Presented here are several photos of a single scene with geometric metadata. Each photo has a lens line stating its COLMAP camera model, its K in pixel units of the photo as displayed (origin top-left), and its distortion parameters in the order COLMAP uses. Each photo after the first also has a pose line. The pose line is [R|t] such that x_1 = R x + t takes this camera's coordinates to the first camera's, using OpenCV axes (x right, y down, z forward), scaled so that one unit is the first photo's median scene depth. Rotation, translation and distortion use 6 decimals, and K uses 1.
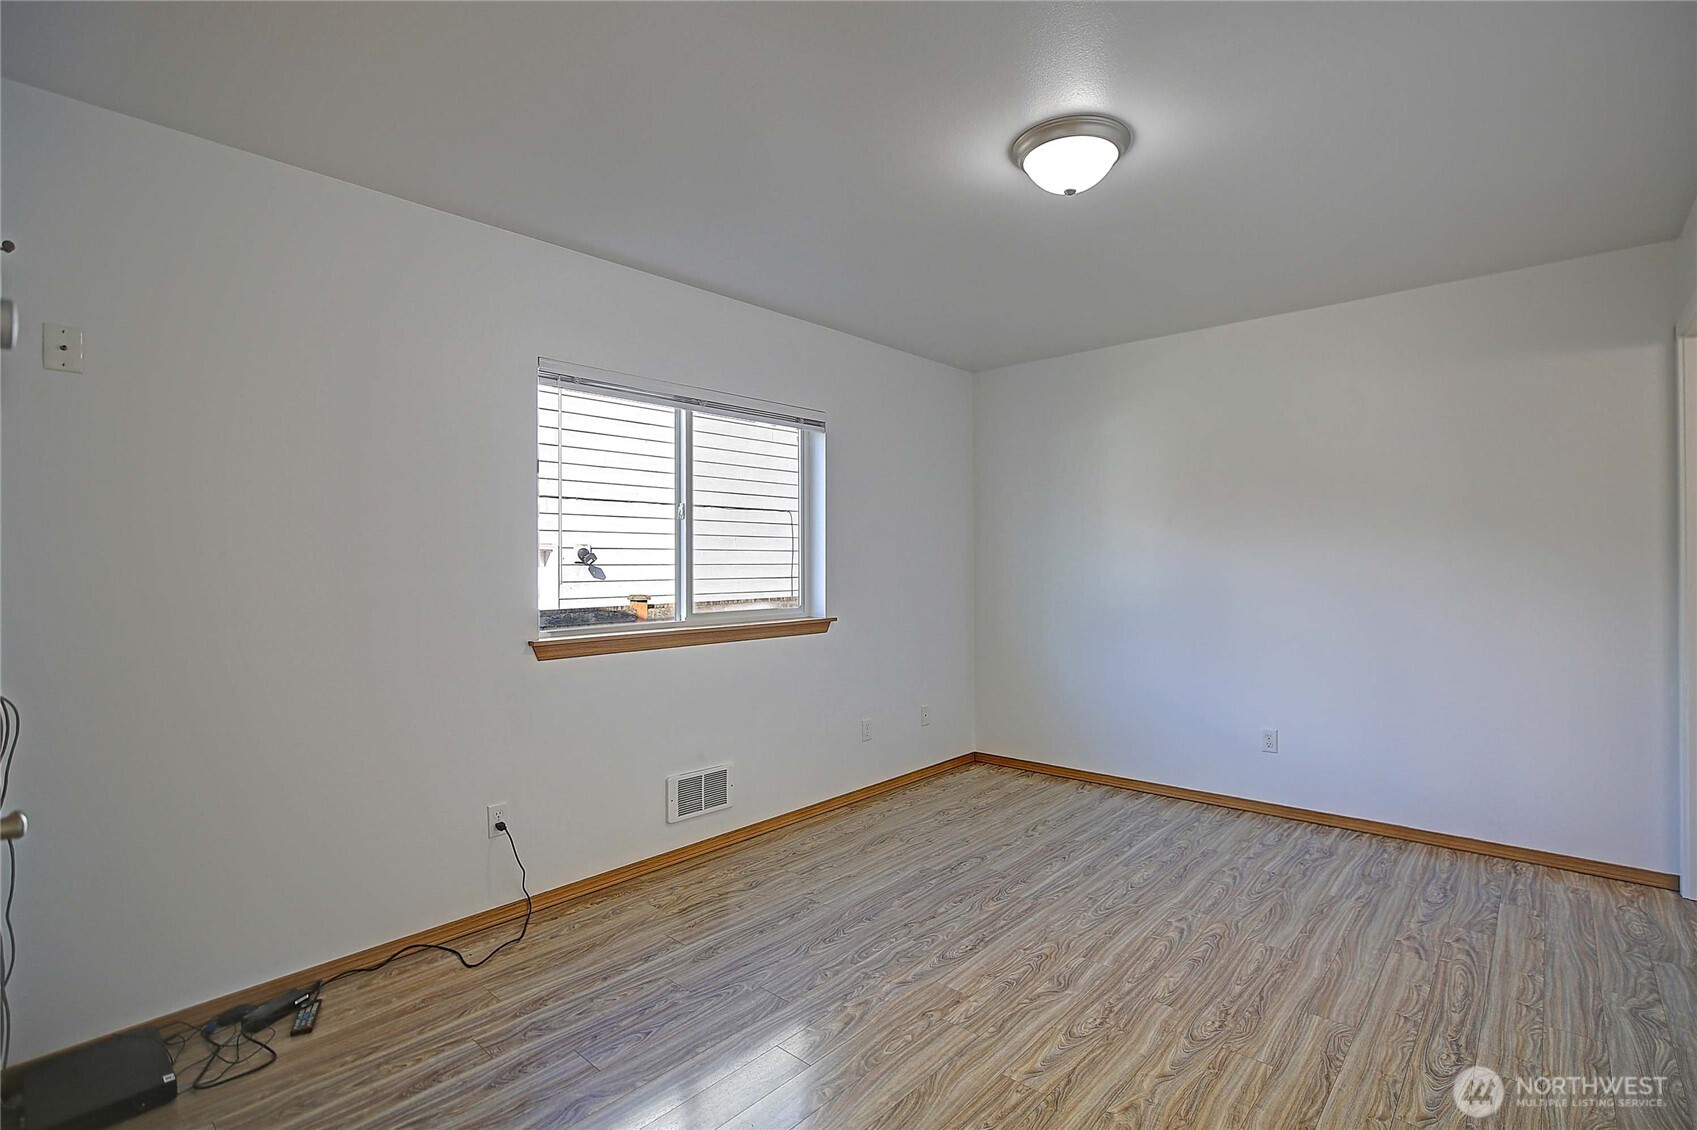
lens RADIAL K [[798.8, 0, 872.1], [0, 798.8, 562.8], [0, 0, 1]] dist [-0.002109, 0.000257]
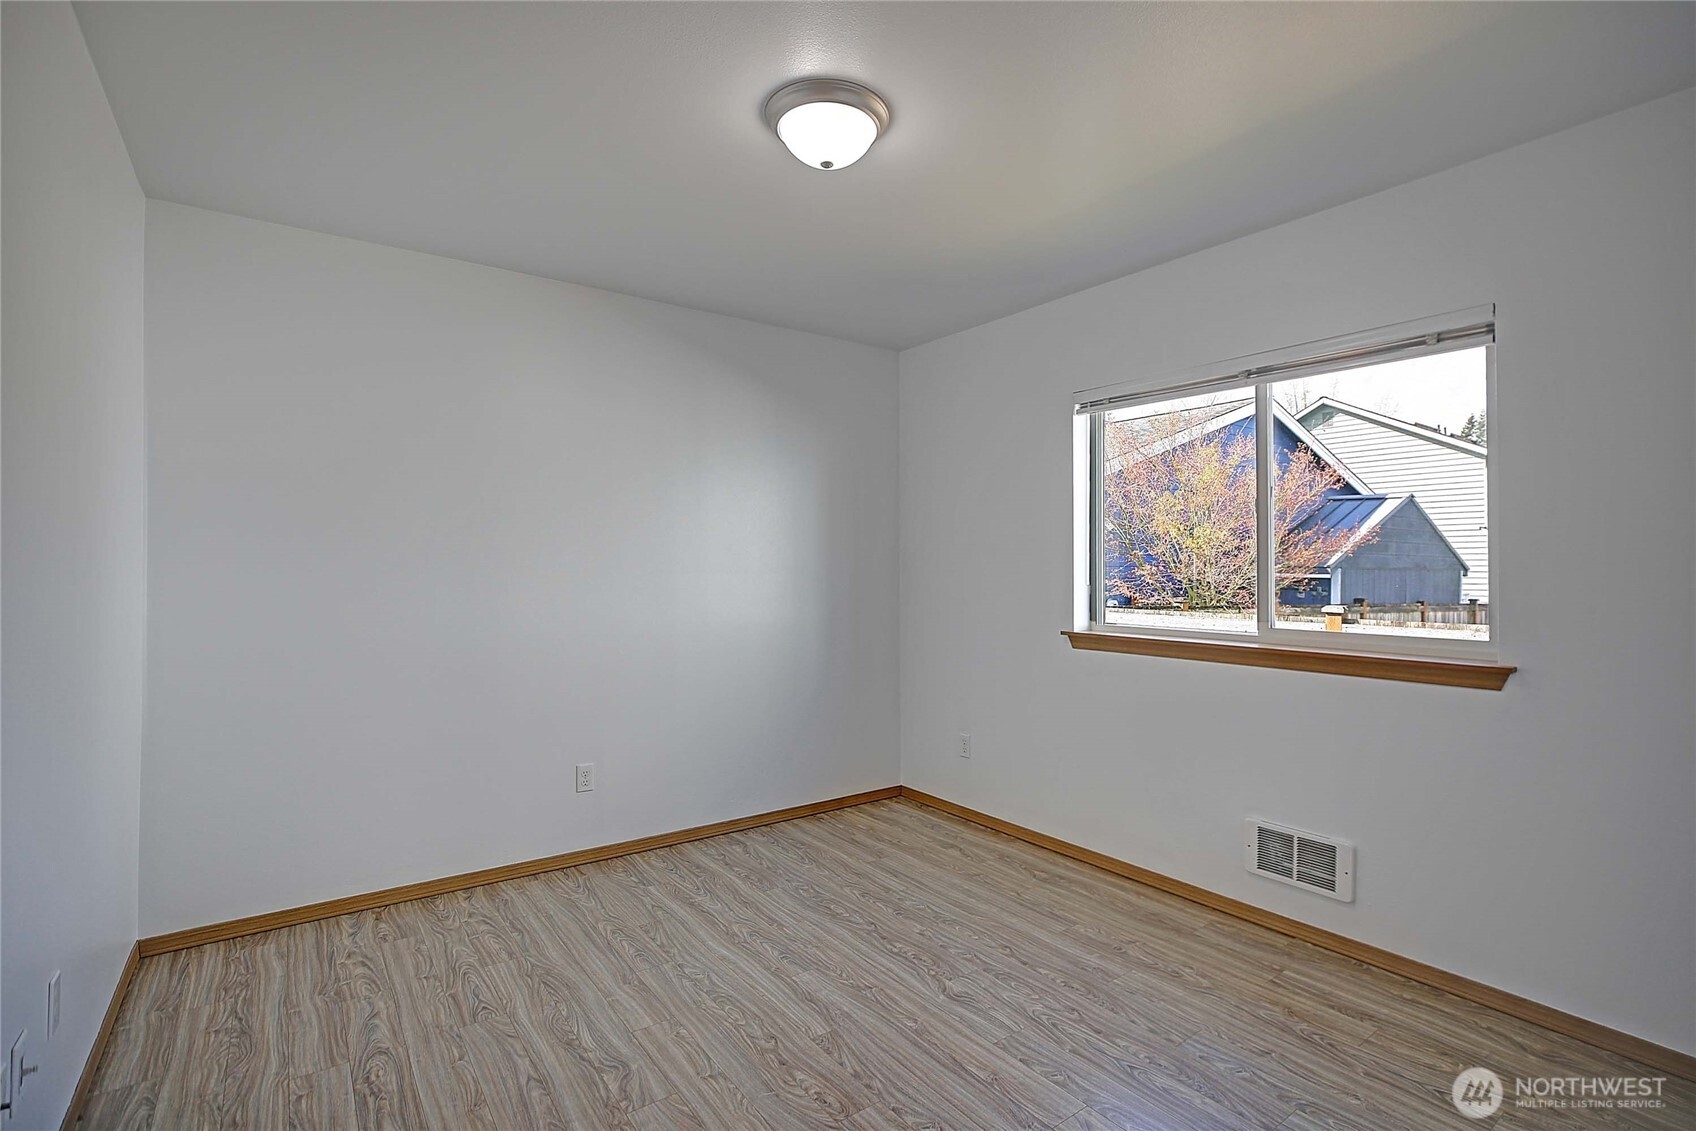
lens RADIAL K [[798.4, 0, 871.6], [0, 798.4, 563.3], [0, 0, 1]] dist [-0.002109, 0.000257]
pose [[-0.221570, -0.009018, -0.975103, 0.679640], [-0.001835, 0.999959, -0.008831, 0.003933], [0.975143, -0.000167, -0.221578, 0.795336]]
